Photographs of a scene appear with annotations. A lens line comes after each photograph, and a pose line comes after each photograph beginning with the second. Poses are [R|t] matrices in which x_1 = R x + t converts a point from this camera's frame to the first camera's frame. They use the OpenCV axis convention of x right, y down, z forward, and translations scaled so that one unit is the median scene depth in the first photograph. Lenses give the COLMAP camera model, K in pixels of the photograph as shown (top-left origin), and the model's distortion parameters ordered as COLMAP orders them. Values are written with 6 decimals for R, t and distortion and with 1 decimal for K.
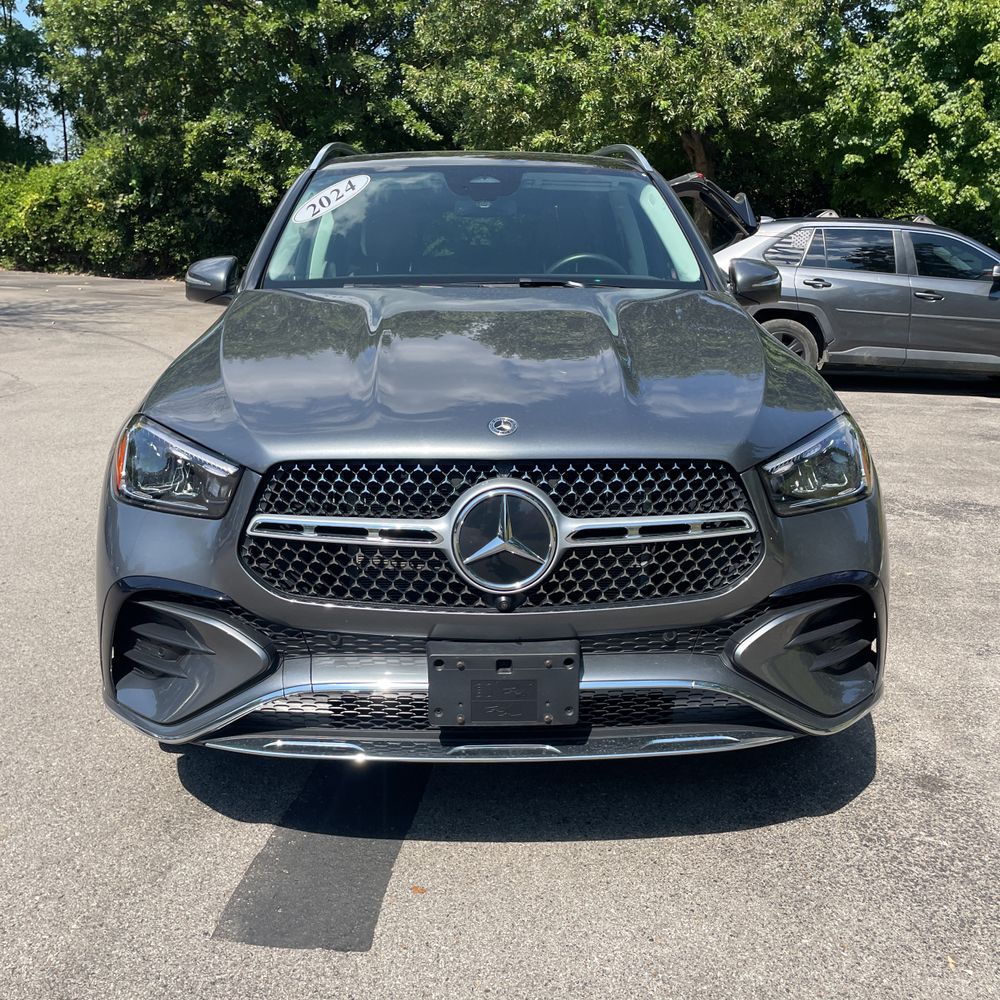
lens RADIAL K [[1023.1, 0, 496.1], [0, 1023.1, 497.0], [0, 0, 1]] dist [0.032069, 0.000000]
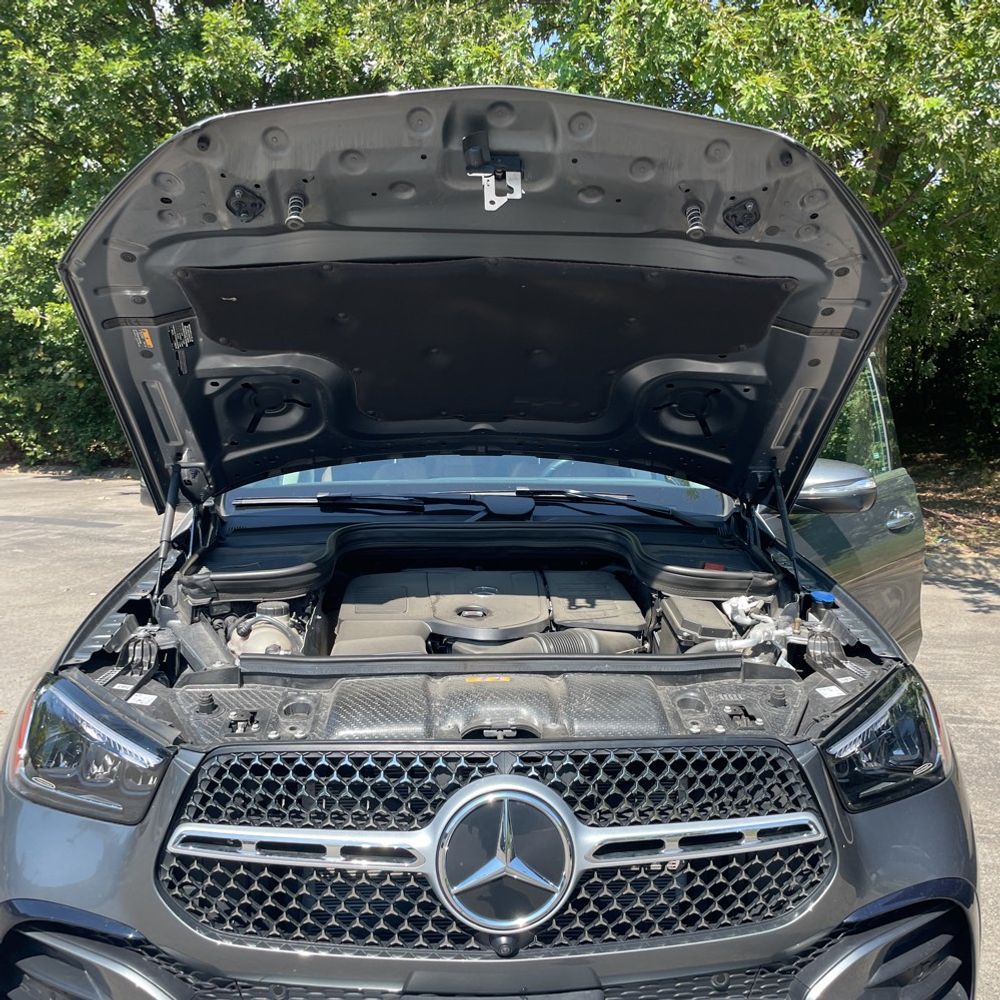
lens RADIAL K [[1023.1, 0, 519.6], [0, 1023.1, 485.7], [0, 0, 1]] dist [0.032069, 0.000000]
pose [[0.999503, 0.003020, 0.031371, -0.005585], [0.002374, 0.985355, -0.170497, -0.096652], [-0.031427, 0.170486, 0.984859, 0.182166]]
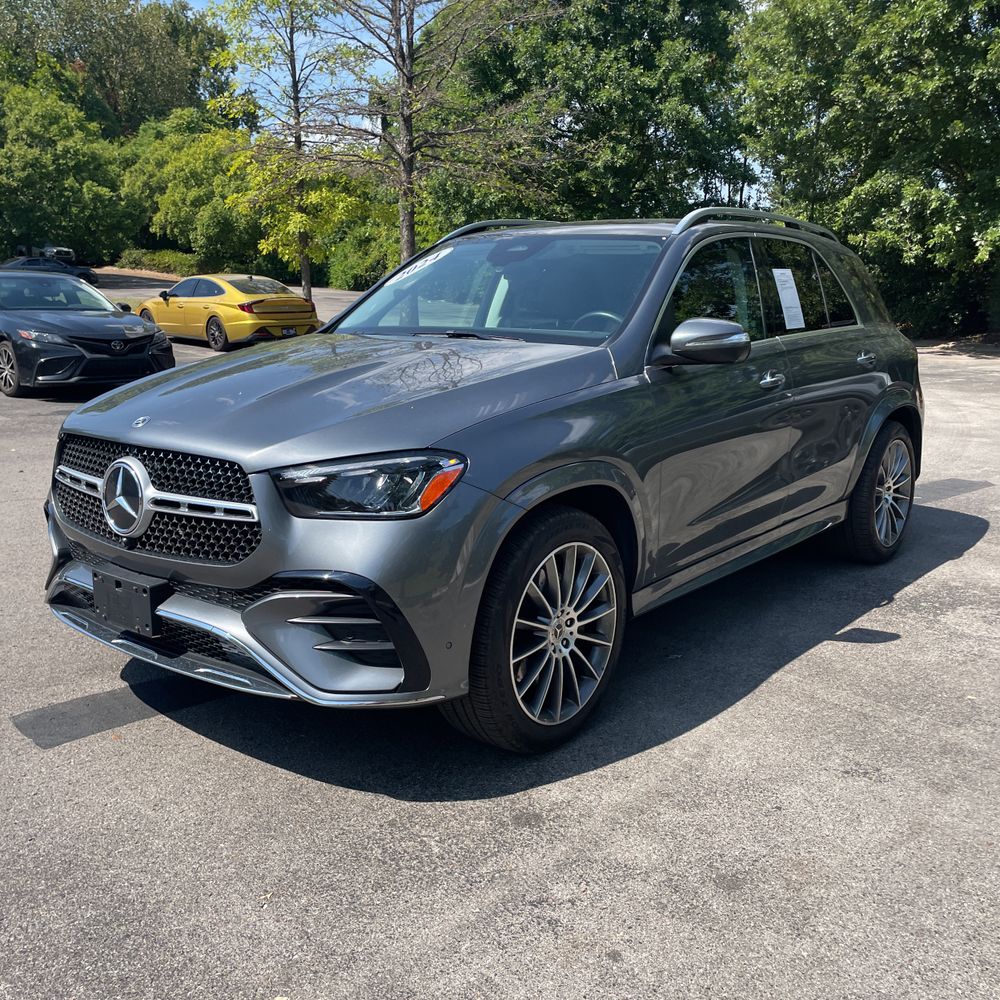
lens RADIAL K [[1023.1, 0, 483.1], [0, 1023.1, 491.9], [0, 0, 1]] dist [0.032069, 0.000000]
pose [[0.752362, 0.127354, -0.646322, 1.270999], [-0.166118, 0.986105, 0.000934, -0.051341], [0.637460, 0.106663, 0.763065, 0.187394]]
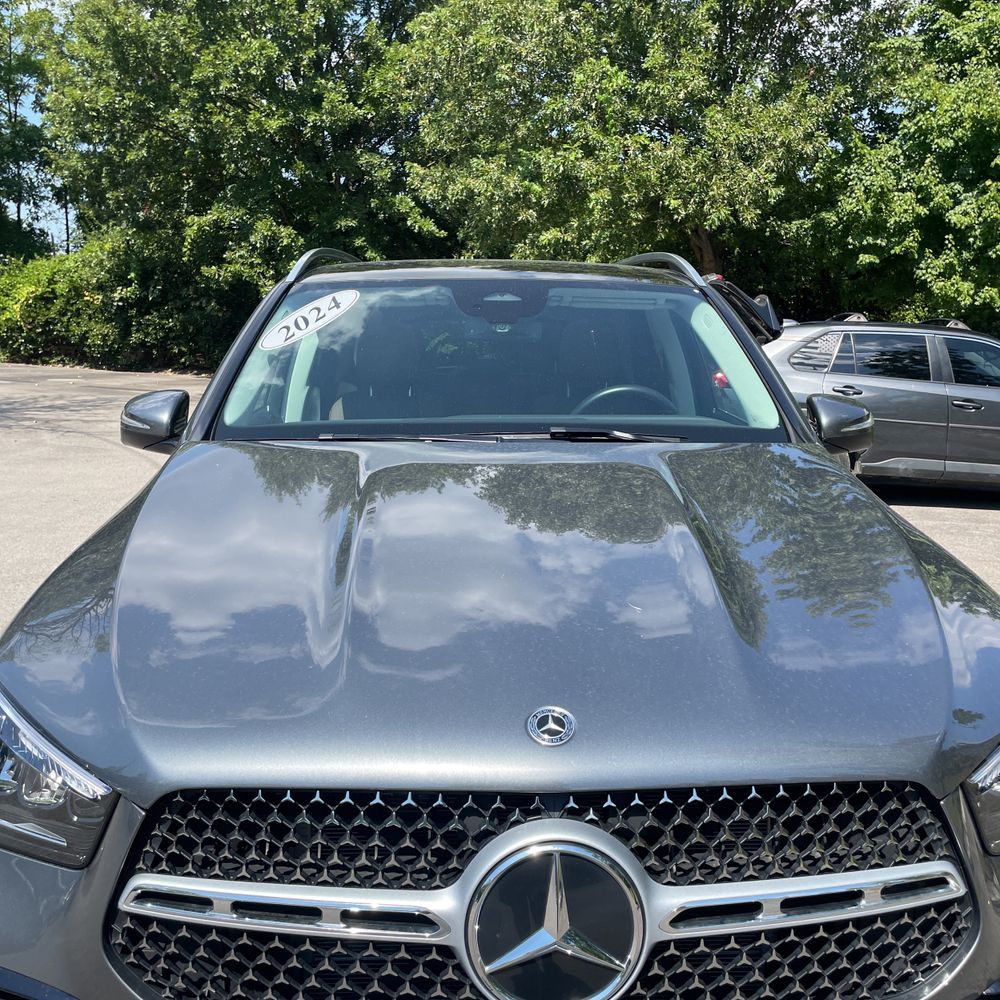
lens RADIAL K [[1023.1, 0, 511.0], [0, 1023.1, 494.0], [0, 0, 1]] dist [0.032069, 0.000000]
pose [[0.999907, 0.003209, 0.013240, -0.024140], [-0.002052, 0.996255, -0.086441, -0.146133], [-0.013468, 0.086406, 0.996169, 0.367678]]
